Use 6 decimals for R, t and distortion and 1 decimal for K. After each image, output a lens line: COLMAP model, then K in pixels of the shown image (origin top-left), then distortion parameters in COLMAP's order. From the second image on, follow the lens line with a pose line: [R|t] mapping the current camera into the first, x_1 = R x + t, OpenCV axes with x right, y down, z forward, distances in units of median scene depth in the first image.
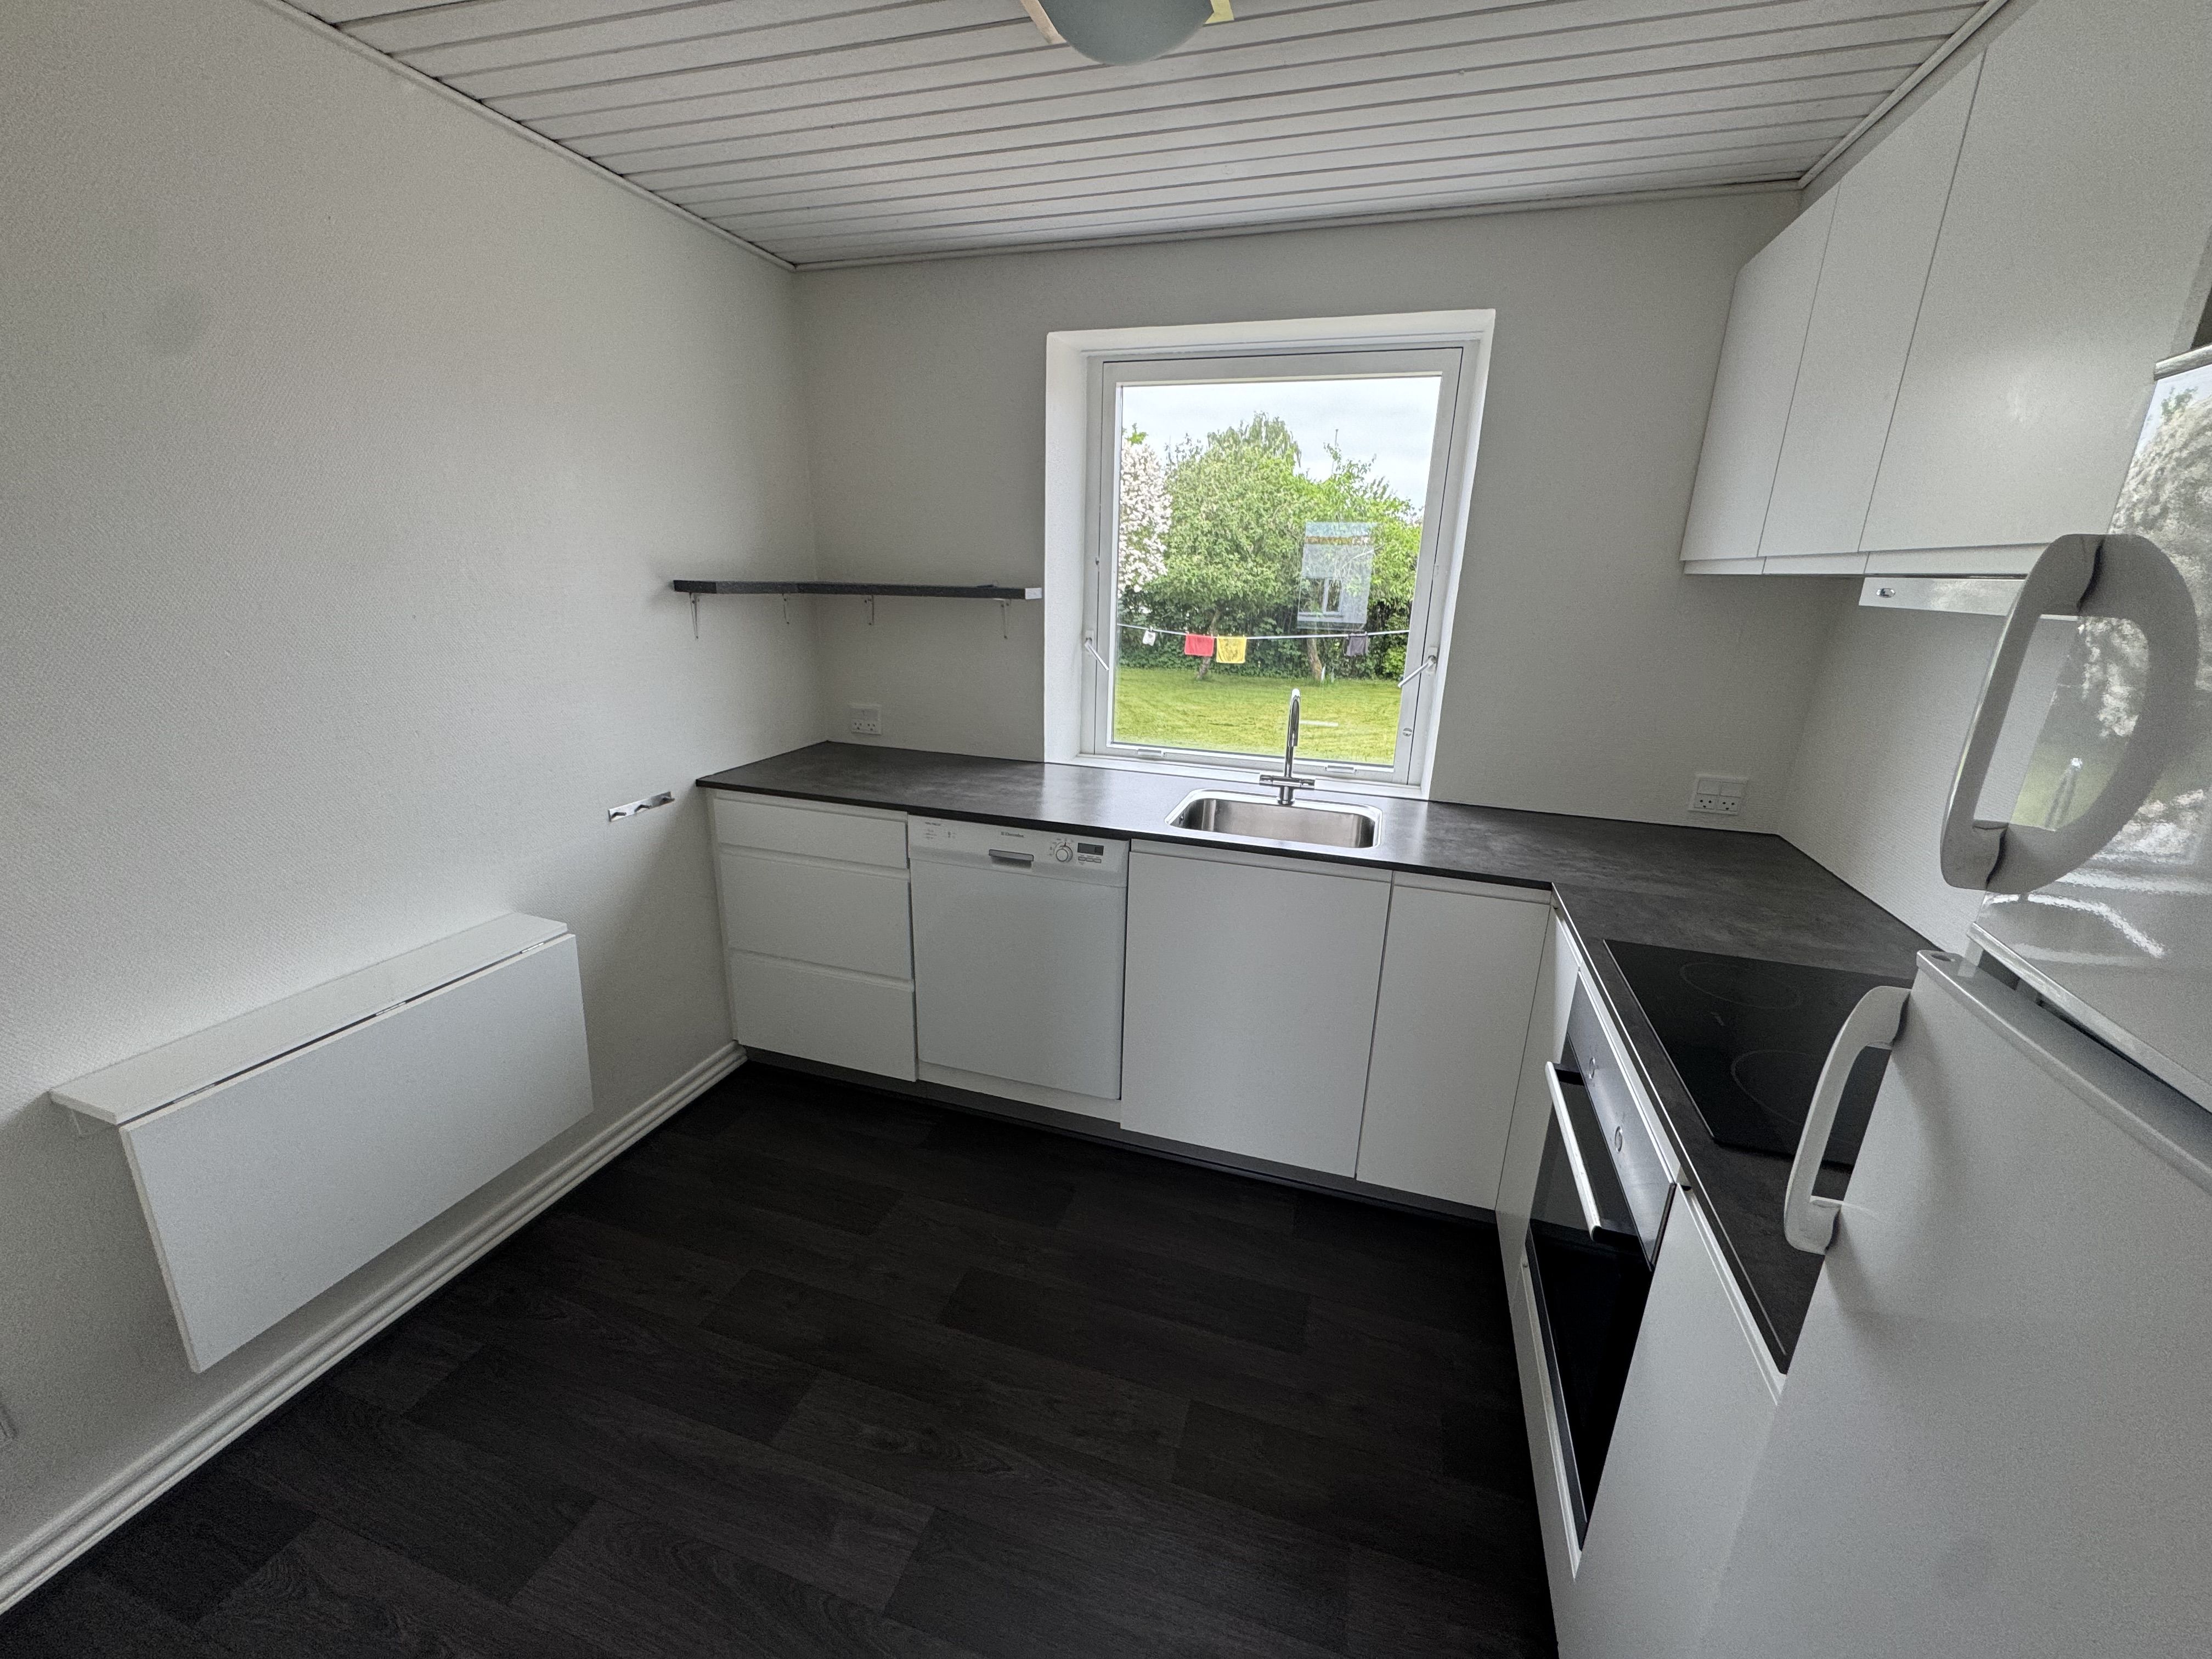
lens RADIAL K [[887.3, 0, 1096.5], [0, 887.3, 831.0], [0, 0, 1]] dist [0.002912, -0.000102]
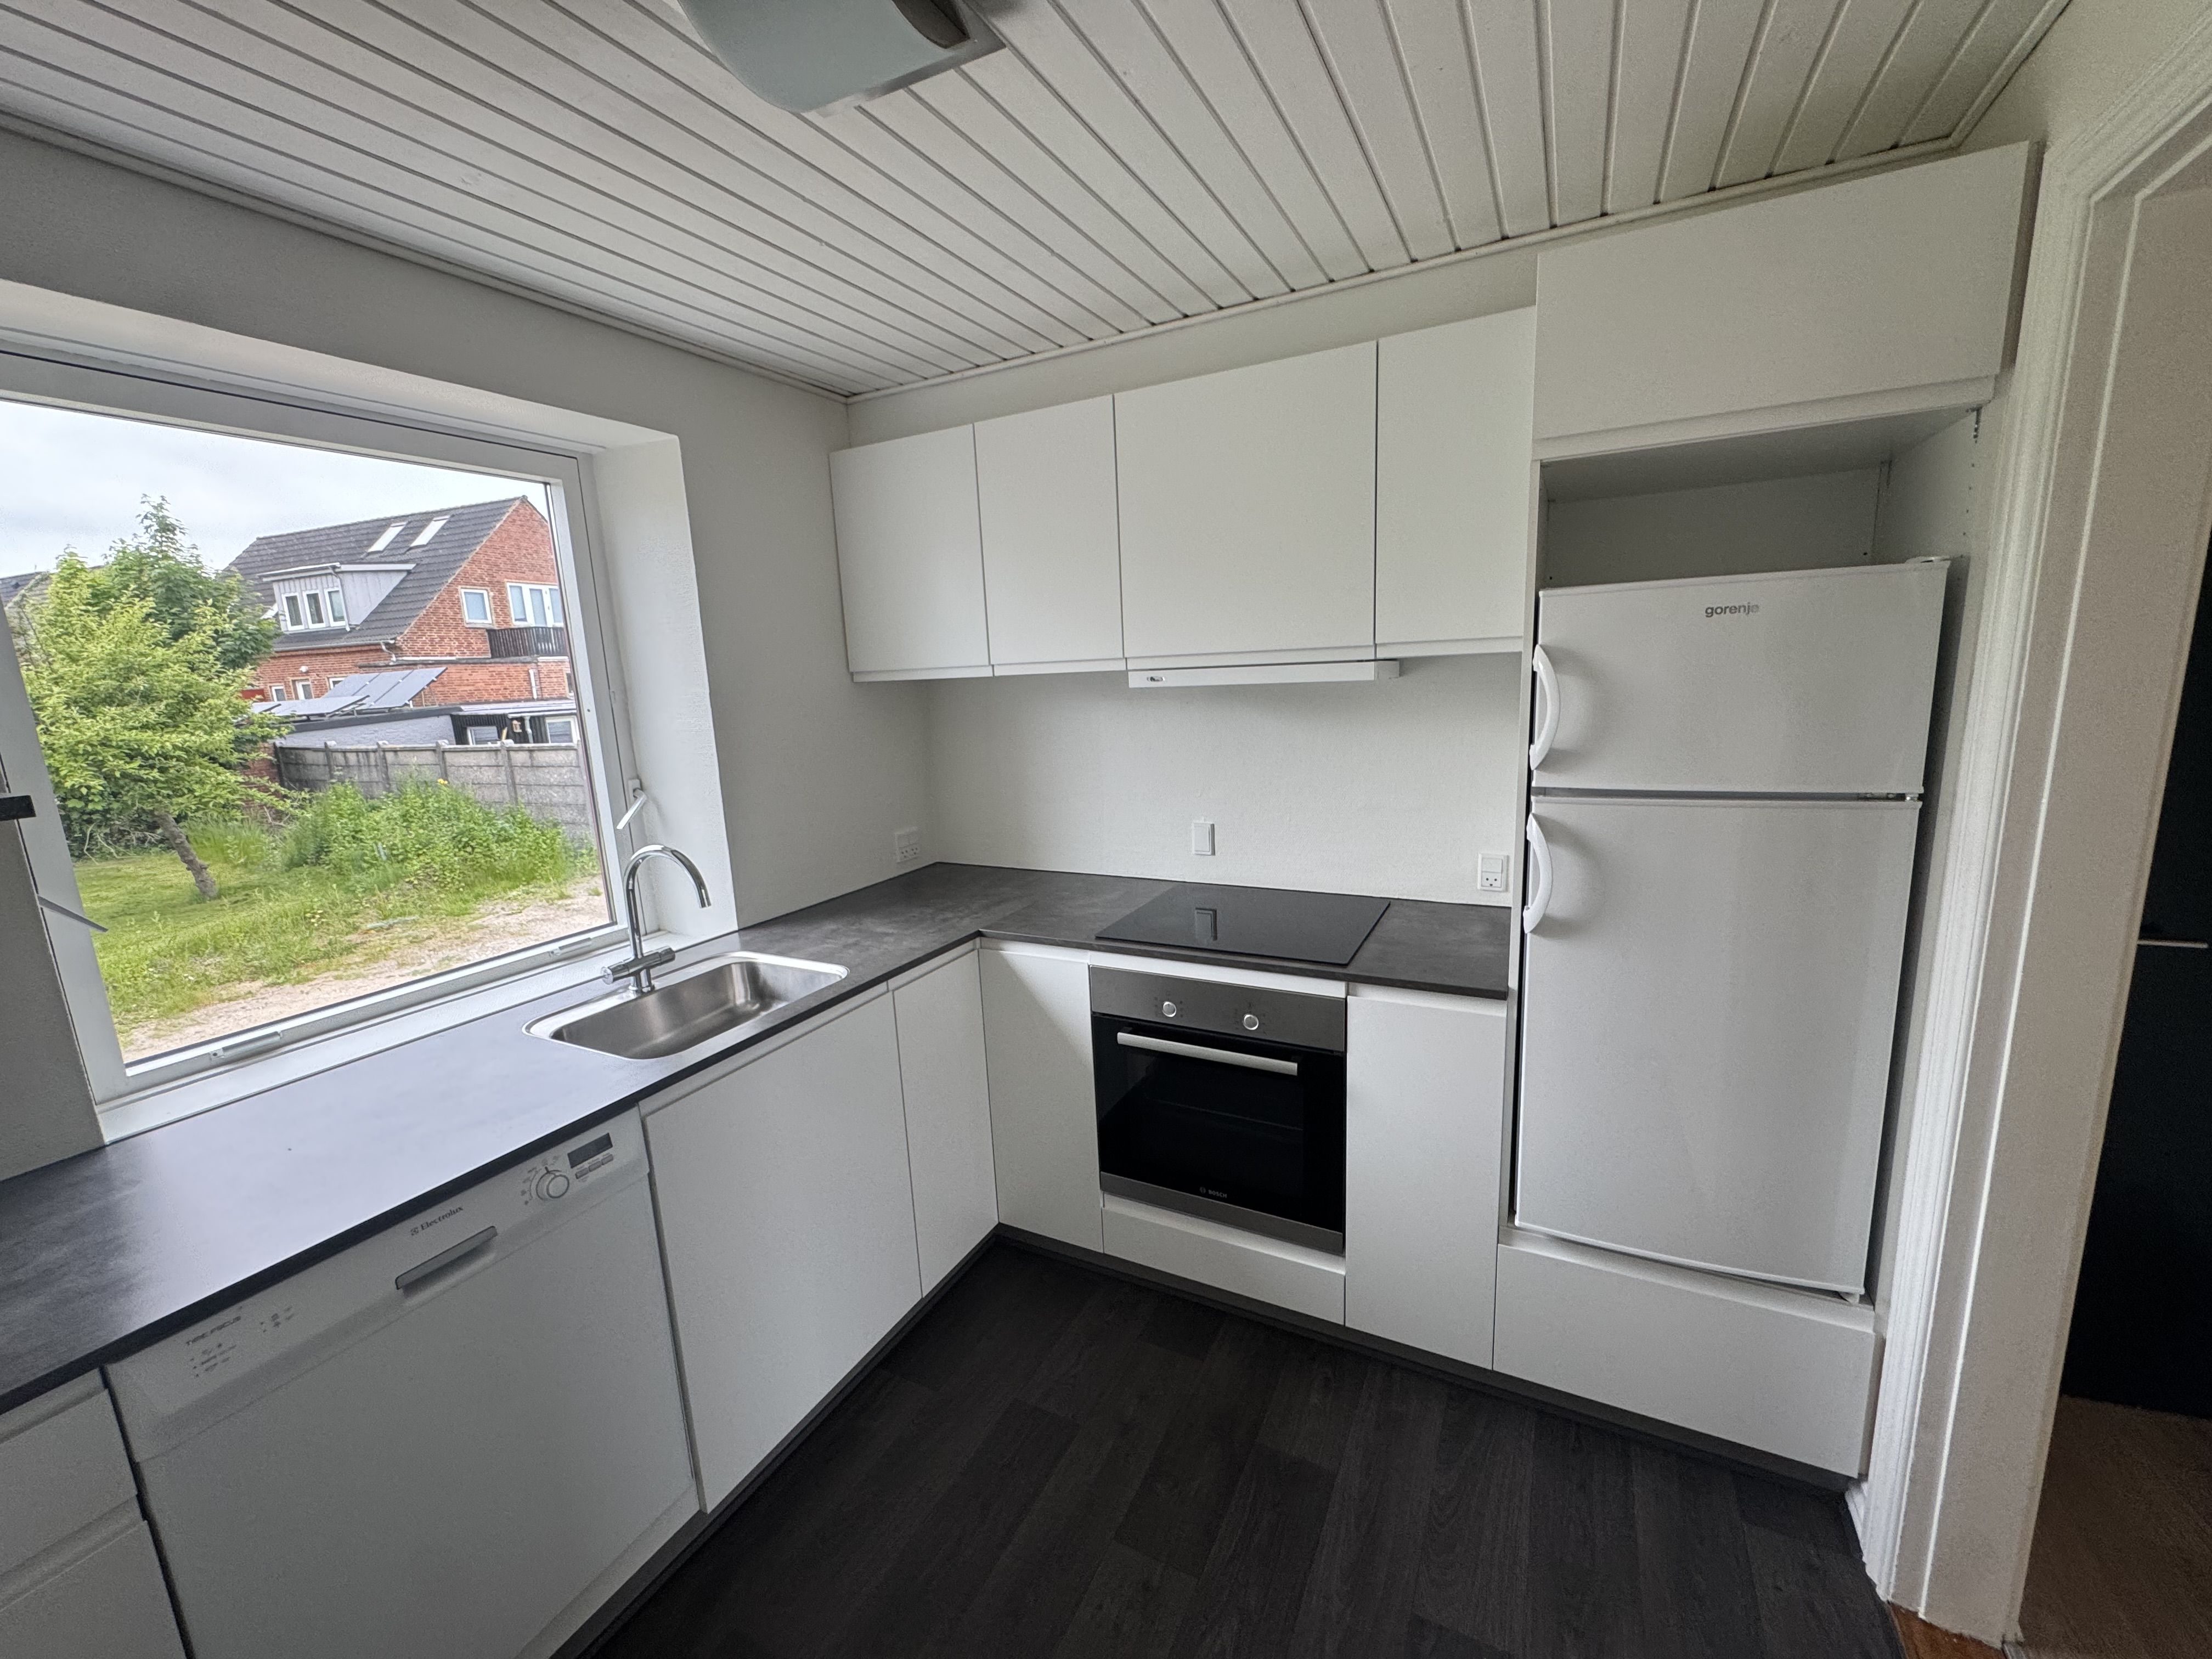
lens RADIAL K [[887.3, 0, 1097.8], [0, 887.3, 829.6], [0, 0, 1]] dist [0.002912, -0.000102]
pose [[0.166510, -0.212681, 0.962830, -0.515443], [0.332170, 0.931486, 0.148313, -0.169123], [-0.928406, 0.295128, 0.225748, 0.468516]]
